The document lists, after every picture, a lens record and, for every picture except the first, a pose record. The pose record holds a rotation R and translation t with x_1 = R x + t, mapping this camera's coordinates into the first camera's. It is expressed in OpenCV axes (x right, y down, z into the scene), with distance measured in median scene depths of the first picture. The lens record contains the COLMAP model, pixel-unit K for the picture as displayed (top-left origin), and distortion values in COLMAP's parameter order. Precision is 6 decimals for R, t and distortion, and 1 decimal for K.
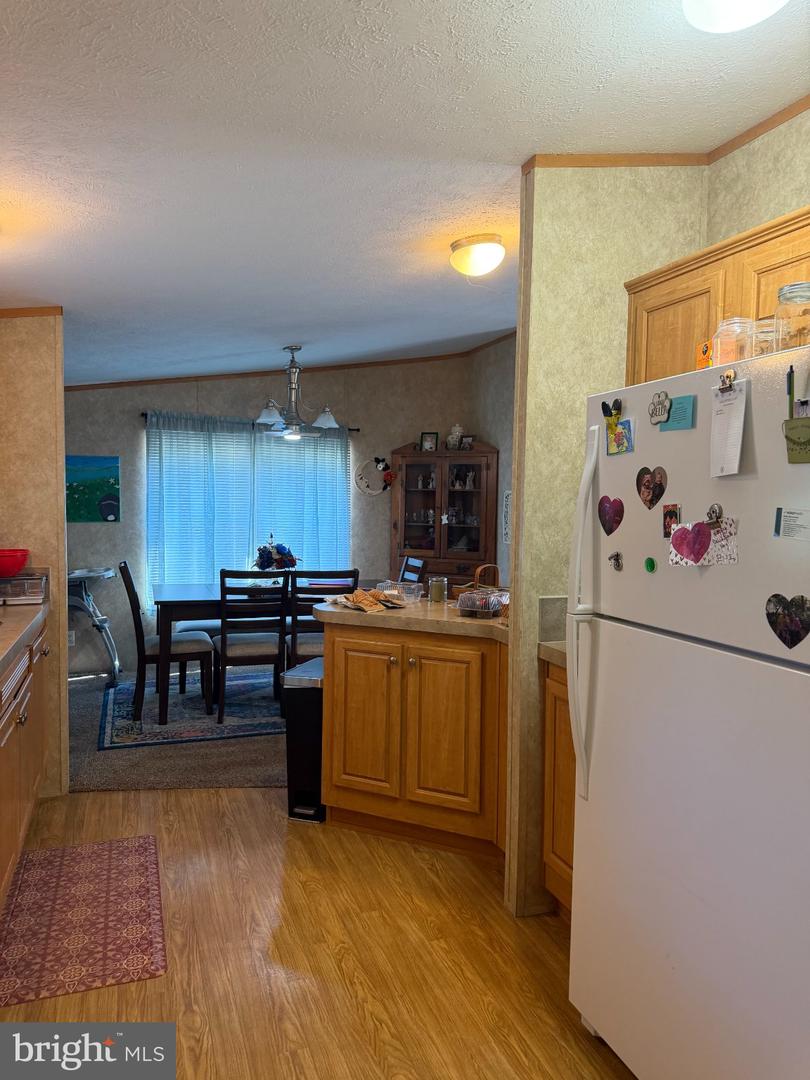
lens RADIAL K [[756.4, 0, 399.8], [0, 756.4, 544.0], [0, 0, 1]] dist [0.041401, -0.048806]
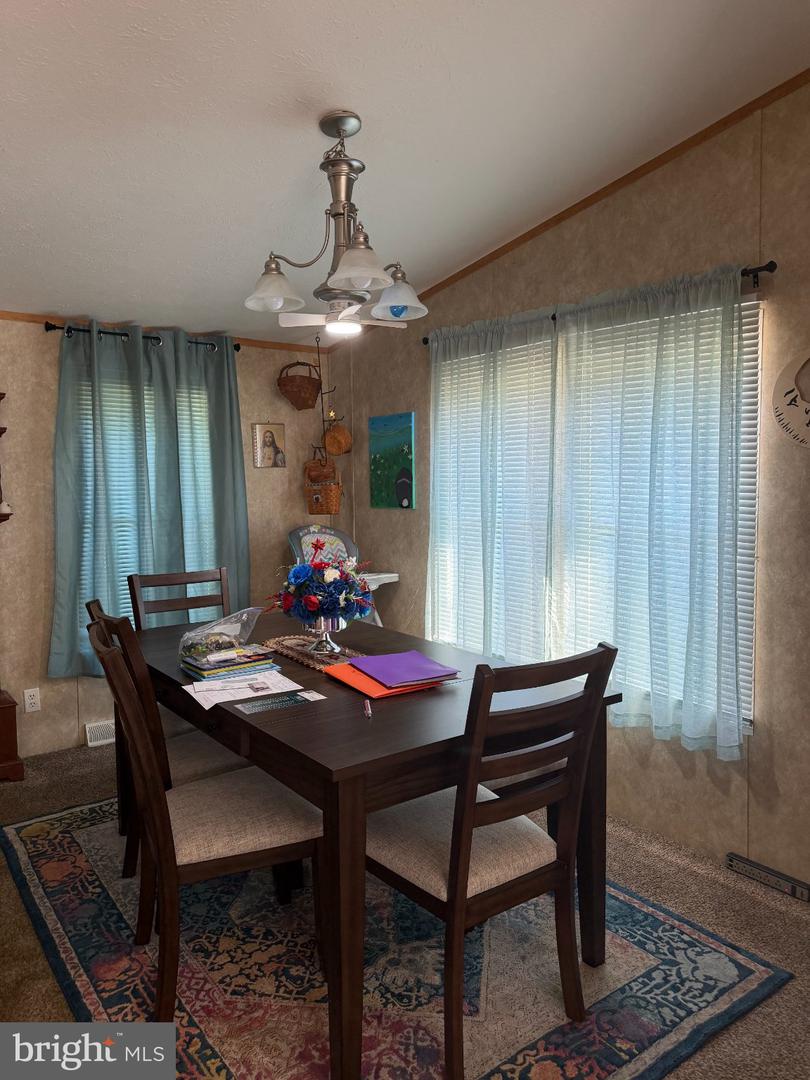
lens RADIAL K [[756.4, 0, 402.0], [0, 756.4, 532.2], [0, 0, 1]] dist [0.041401, -0.048806]
pose [[0.284219, 0.055194, -0.957169, 0.246042], [-0.034212, 0.998290, 0.047407, -0.036393], [0.958149, 0.019273, 0.285622, 0.724844]]
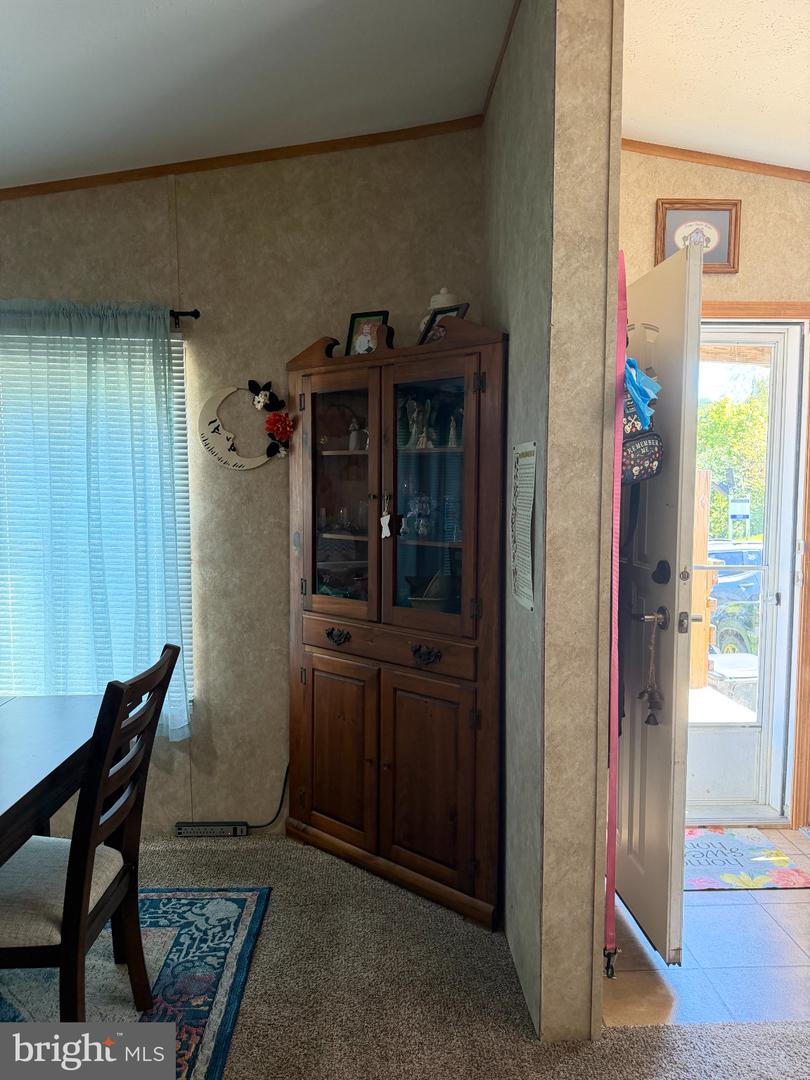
lens RADIAL K [[756.4, 0, 406.1], [0, 756.4, 535.2], [0, 0, 1]] dist [0.041401, -0.048806]
pose [[0.948245, 0.008311, -0.317431, 0.191904], [-0.003153, 0.999855, 0.016758, -0.034194], [0.317524, -0.014890, 0.948133, 0.624148]]
